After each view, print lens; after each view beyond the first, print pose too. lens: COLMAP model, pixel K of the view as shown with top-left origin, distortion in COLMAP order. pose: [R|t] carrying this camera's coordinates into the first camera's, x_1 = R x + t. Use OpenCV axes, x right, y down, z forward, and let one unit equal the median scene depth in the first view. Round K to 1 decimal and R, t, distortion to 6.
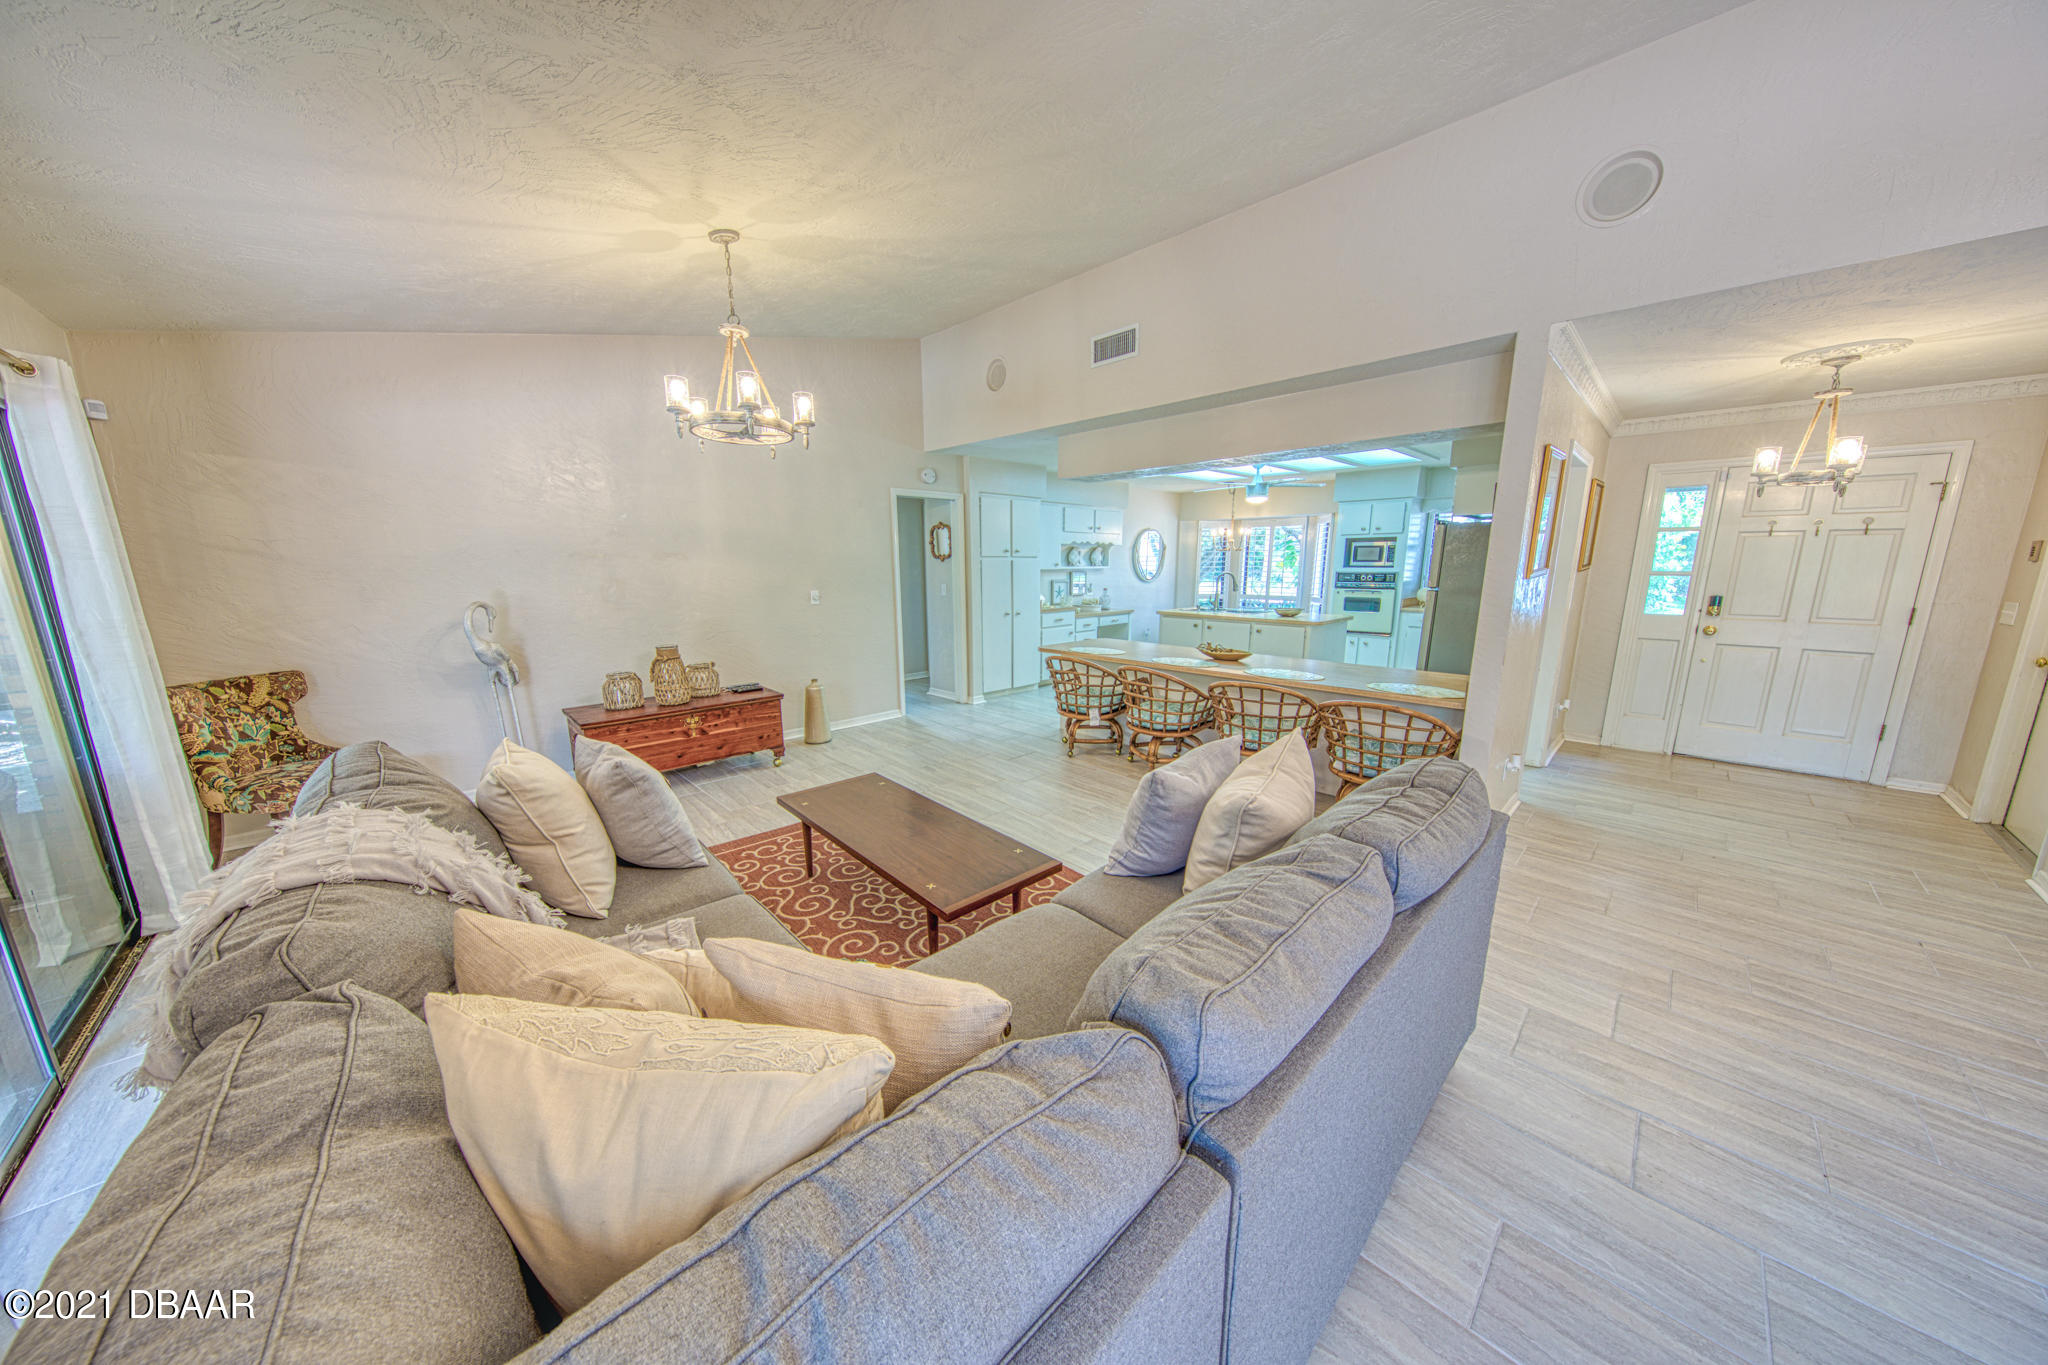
lens RADIAL K [[644.2, 0, 1017.9], [0, 644.2, 686.4], [0, 0, 1]] dist [0.007803, -0.005734]
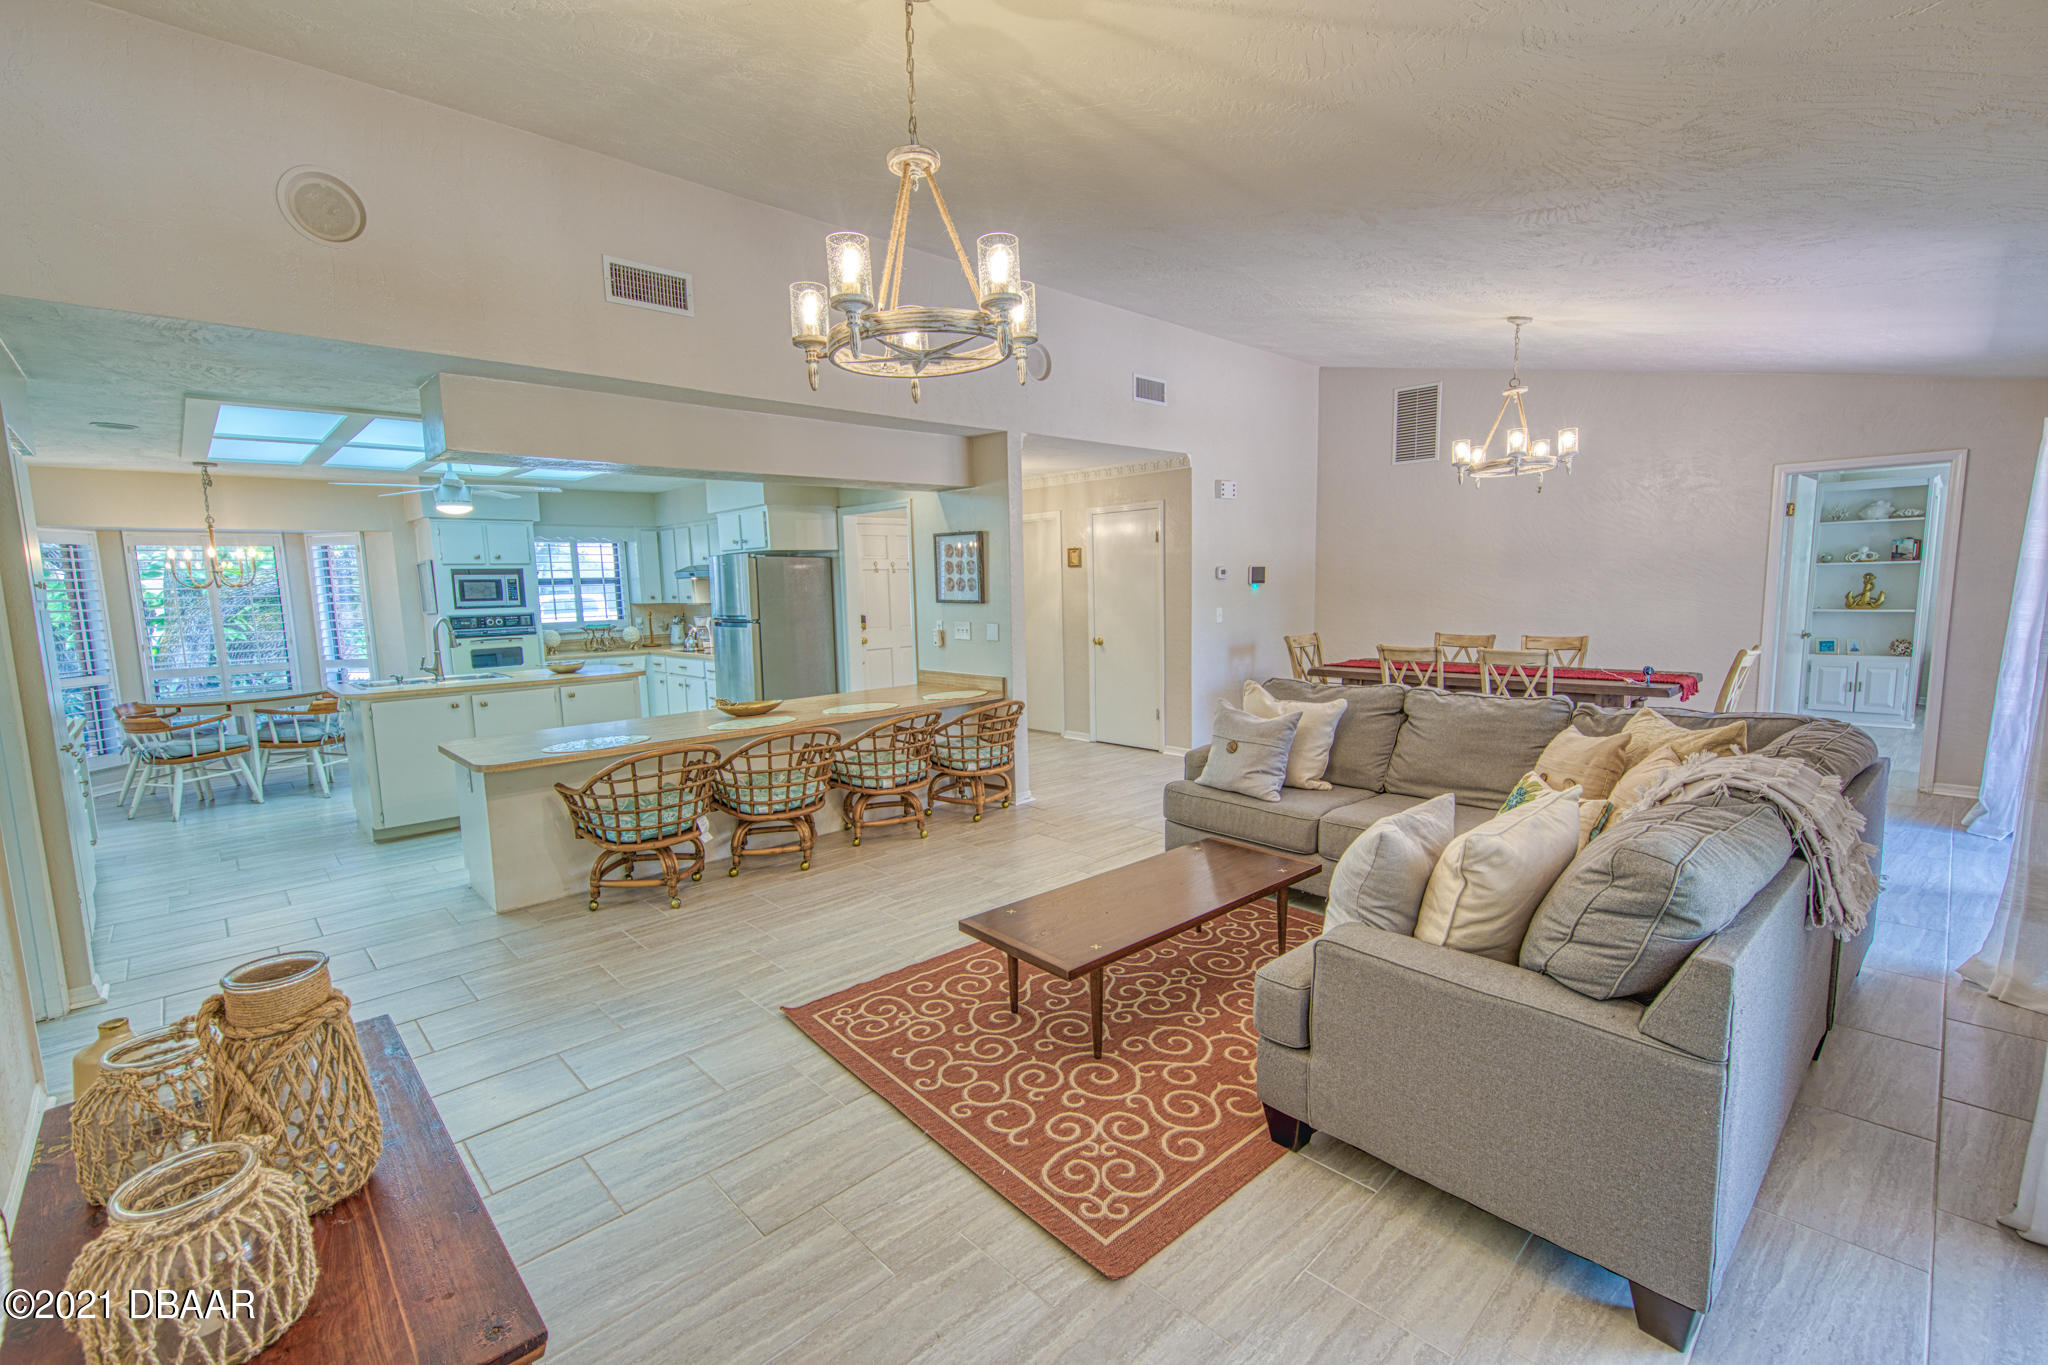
lens RADIAL K [[883.9, 0, 1014.1], [0, 883.9, 683.1], [0, 0, 1]] dist [0.016130, -0.005750]
pose [[0.019645, -0.111741, 0.993543, -0.481740], [0.216100, 0.970720, 0.104901, -0.078574], [-0.976174, 0.212644, 0.043217, 0.390777]]
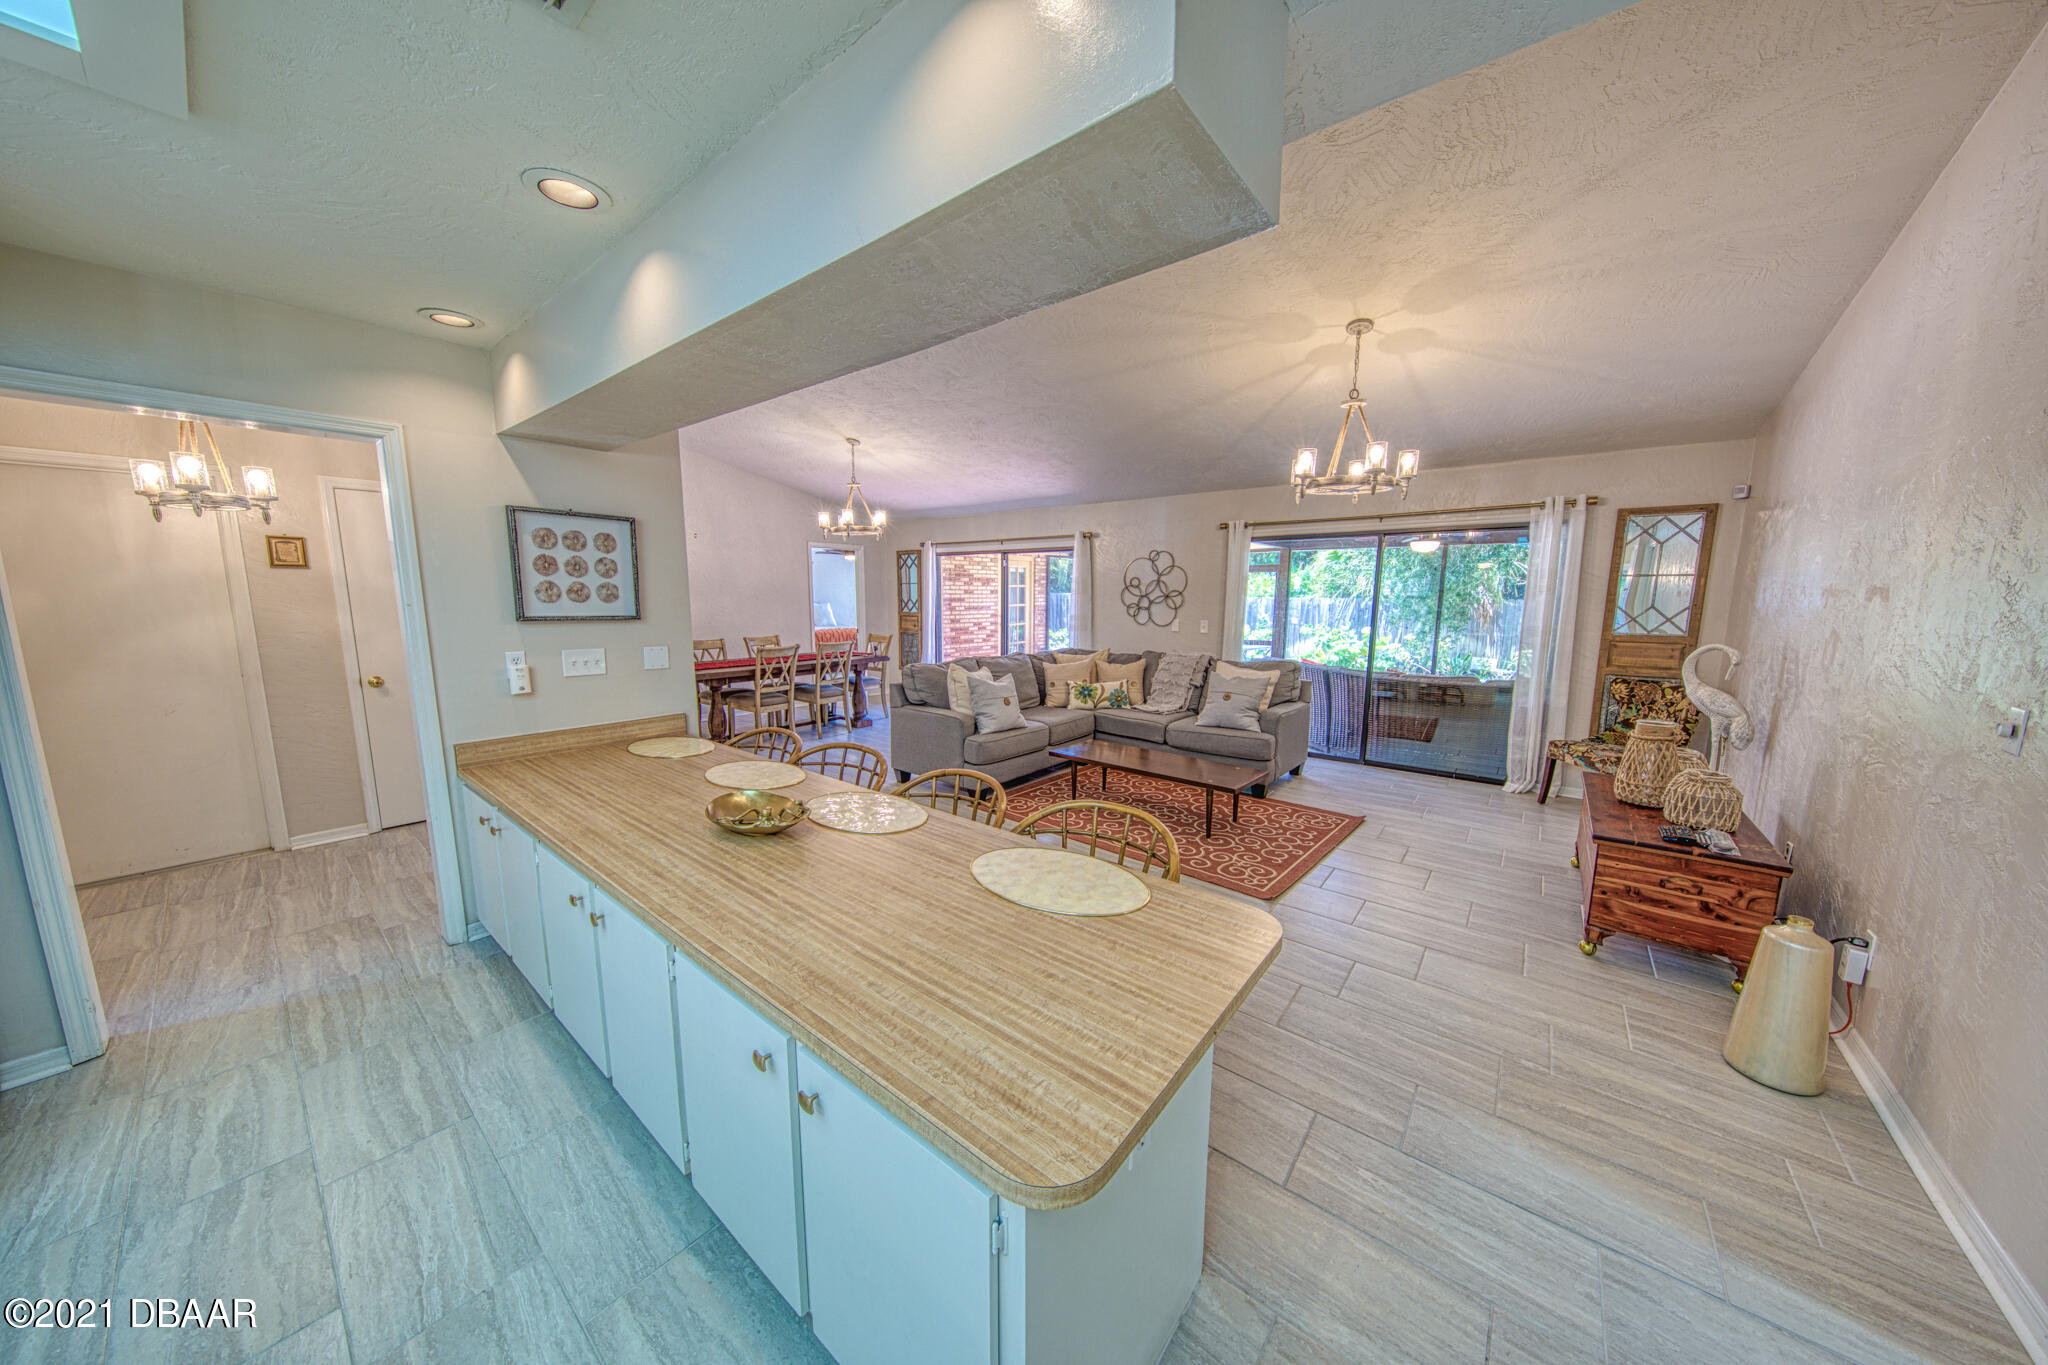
lens RADIAL K [[644.2, 0, 1017.9], [0, 644.2, 686.4], [0, 0, 1]] dist [0.007803, -0.005734]
pose [[-0.993183, 0.015007, -0.115597, 0.122586], [-0.023941, 0.944276, 0.328282, -0.174427], [0.114082, 0.328811, -0.937480, 0.877189]]
